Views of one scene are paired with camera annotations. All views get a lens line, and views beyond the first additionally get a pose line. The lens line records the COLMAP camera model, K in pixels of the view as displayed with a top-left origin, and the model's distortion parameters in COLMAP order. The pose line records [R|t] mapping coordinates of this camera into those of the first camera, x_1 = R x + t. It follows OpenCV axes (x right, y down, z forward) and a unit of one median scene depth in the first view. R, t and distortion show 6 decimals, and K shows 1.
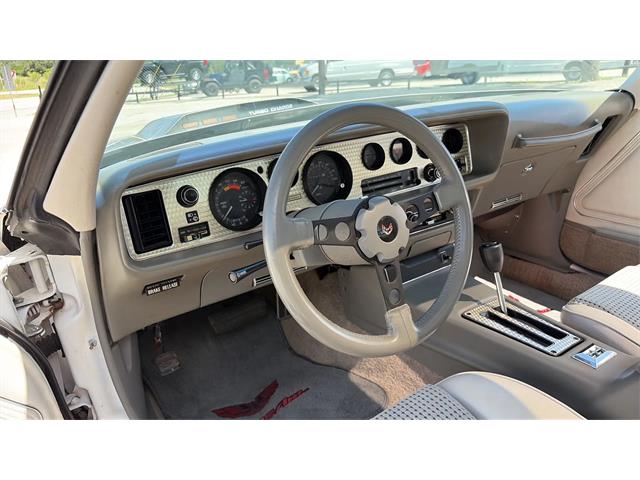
lens RADIAL K [[461.8, 0, 320.0], [0, 461.8, 240.0], [0, 0, 1]] dist [0.053567, -0.043036]
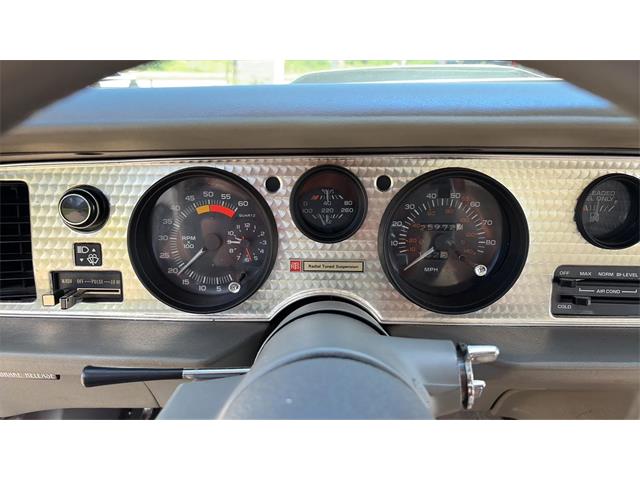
lens RADIAL K [[461.8, 0, 320.0], [0, 461.8, 240.0], [0, 0, 1]] dist [0.053567, -0.043036]
pose [[0.830276, 0.269674, -0.487769, 0.124879], [-0.261267, 0.961358, 0.086780, -0.151753], [0.492323, 0.055386, 0.868649, 0.664062]]
